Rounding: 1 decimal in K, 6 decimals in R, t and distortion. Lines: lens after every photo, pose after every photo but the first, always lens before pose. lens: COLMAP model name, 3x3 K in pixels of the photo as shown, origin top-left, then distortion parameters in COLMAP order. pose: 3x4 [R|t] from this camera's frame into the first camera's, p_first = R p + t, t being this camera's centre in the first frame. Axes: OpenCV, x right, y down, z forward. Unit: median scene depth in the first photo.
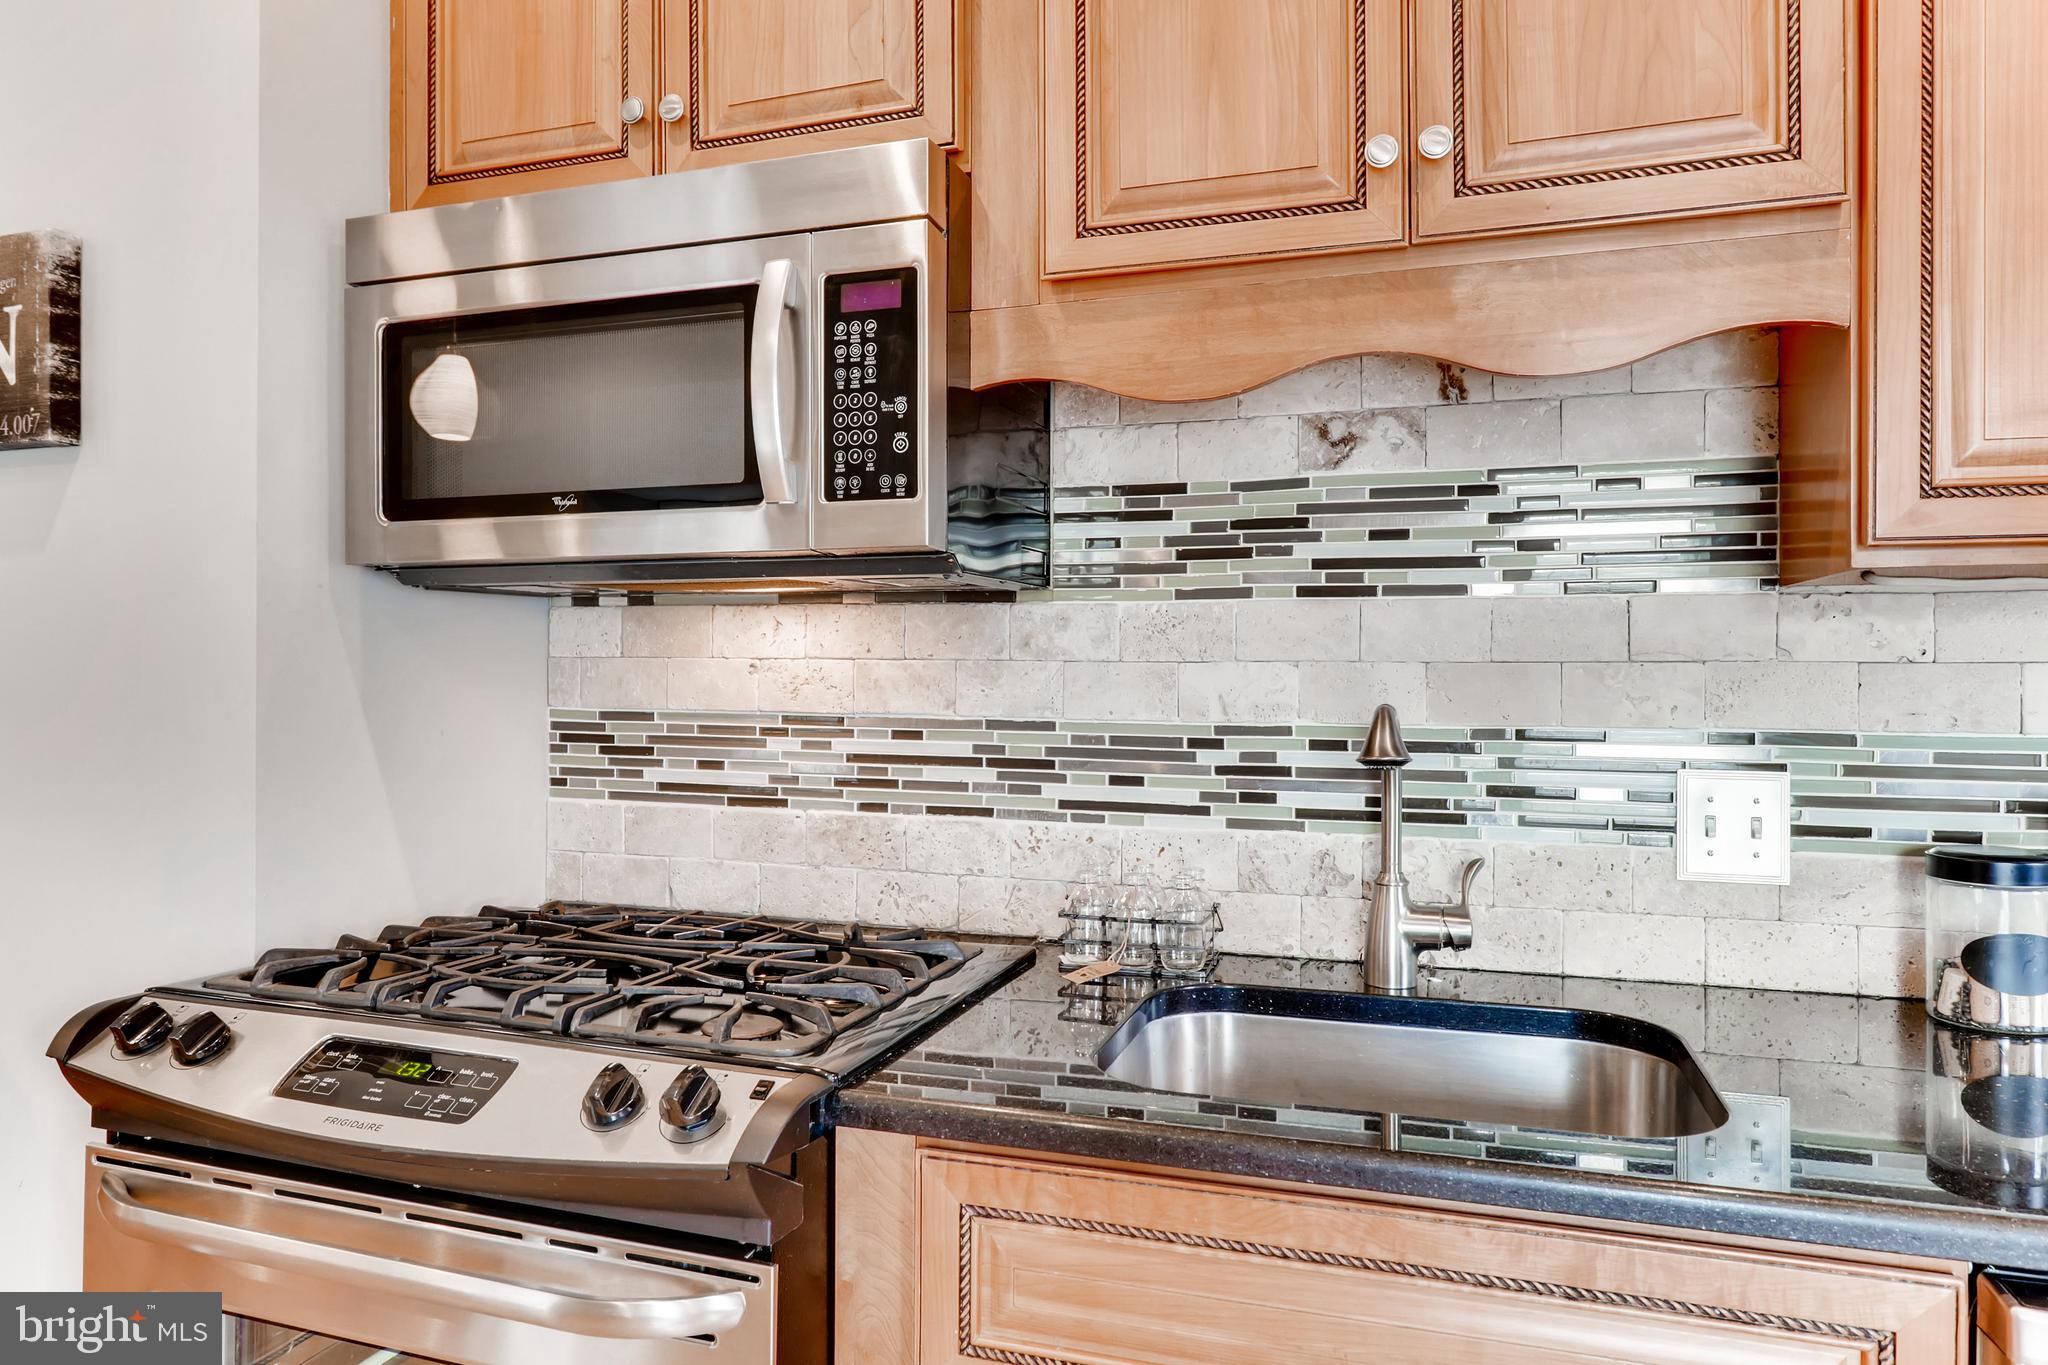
lens RADIAL K [[1275.1, 0, 1045.3], [0, 1275.1, 672.0], [0, 0, 1]] dist [-0.010686, 0.003385]
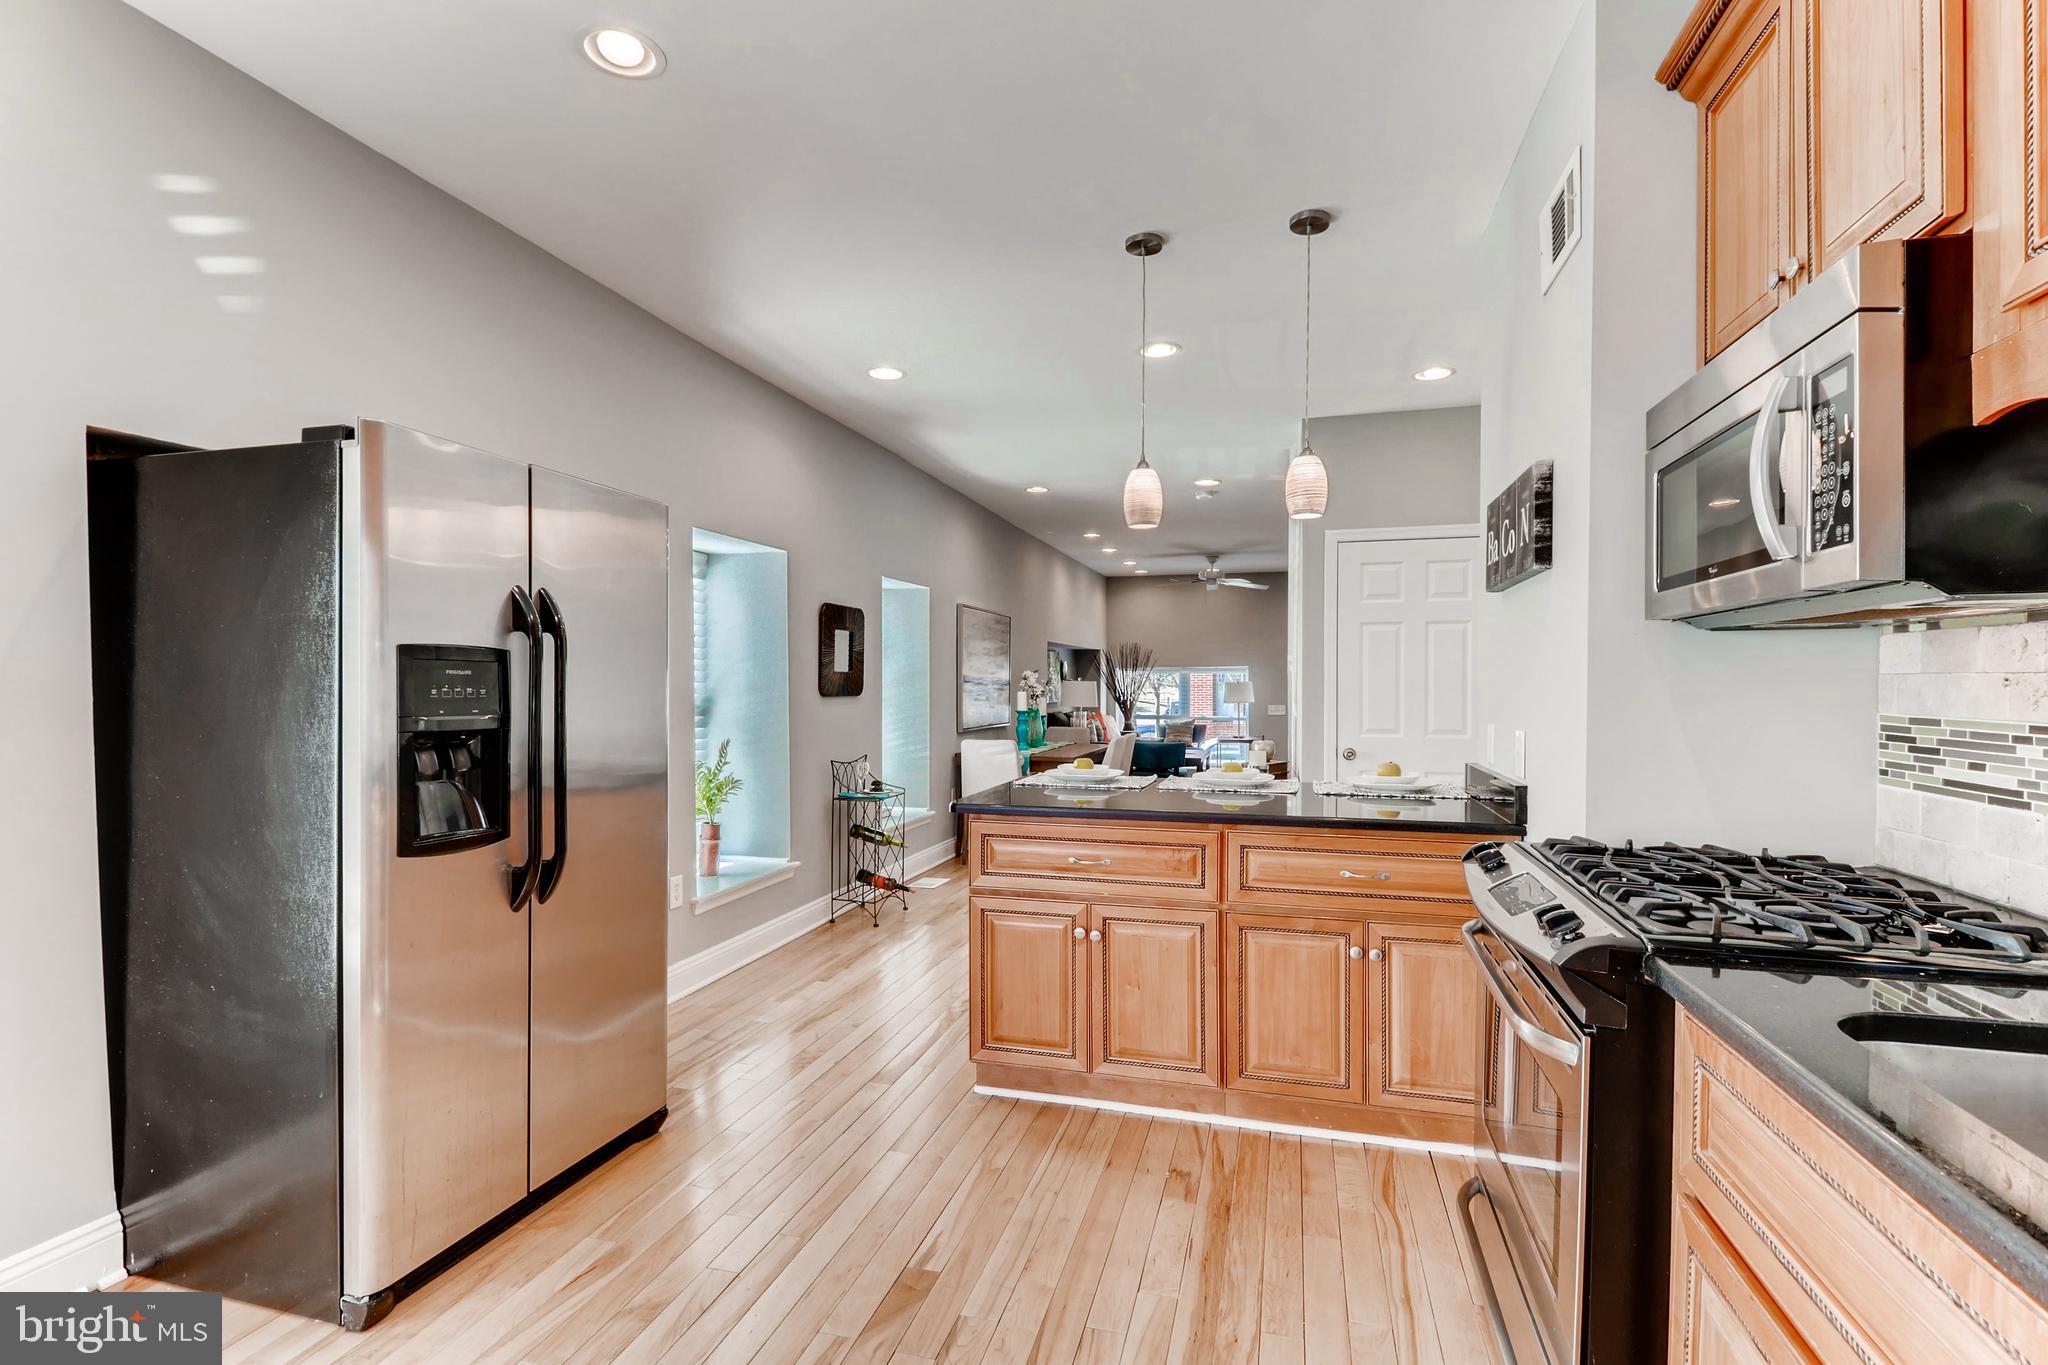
lens RADIAL K [[942.6, 0, 1025.1], [0, 942.6, 684.7], [0, 0, 1]] dist [0.017201, -0.010462]
pose [[0.035228, -0.000329, -0.999379, 0.647514], [-0.003591, 0.999993, -0.000456, 0.003522], [0.999373, 0.003604, 0.035227, 0.141414]]
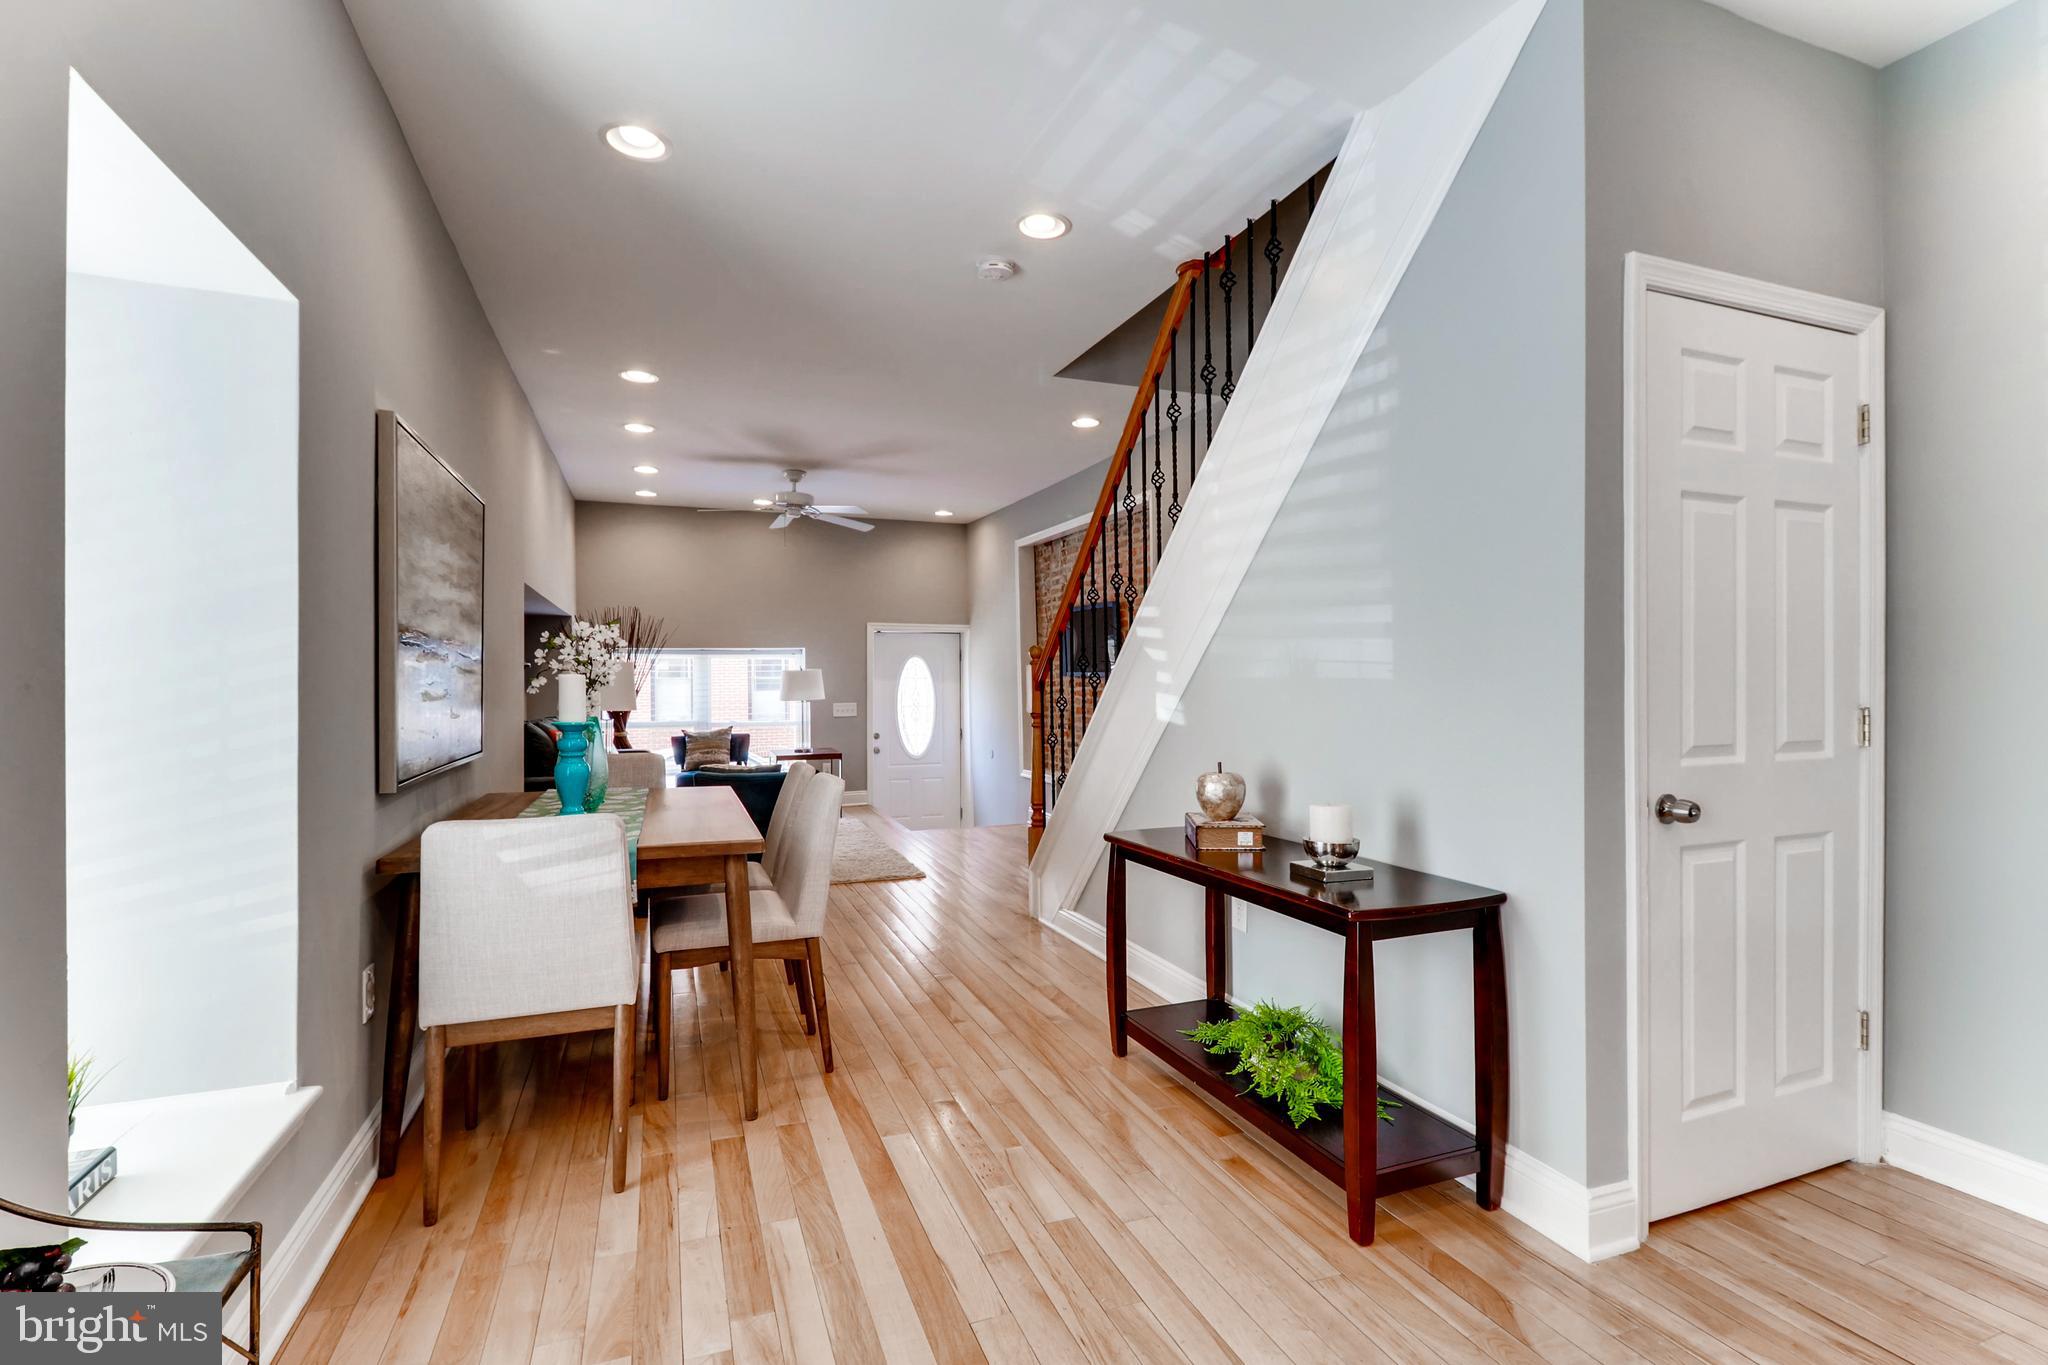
lens RADIAL K [[942.6, 0, 1023.8], [0, 942.6, 679.1], [0, 0, 1]] dist [0.017201, -0.010462]
pose [[0.628744, -0.009461, -0.777555, -2.070676], [0.007471, 0.999953, -0.006126, 0.057443], [0.777576, -0.001957, 0.628786, -0.178046]]
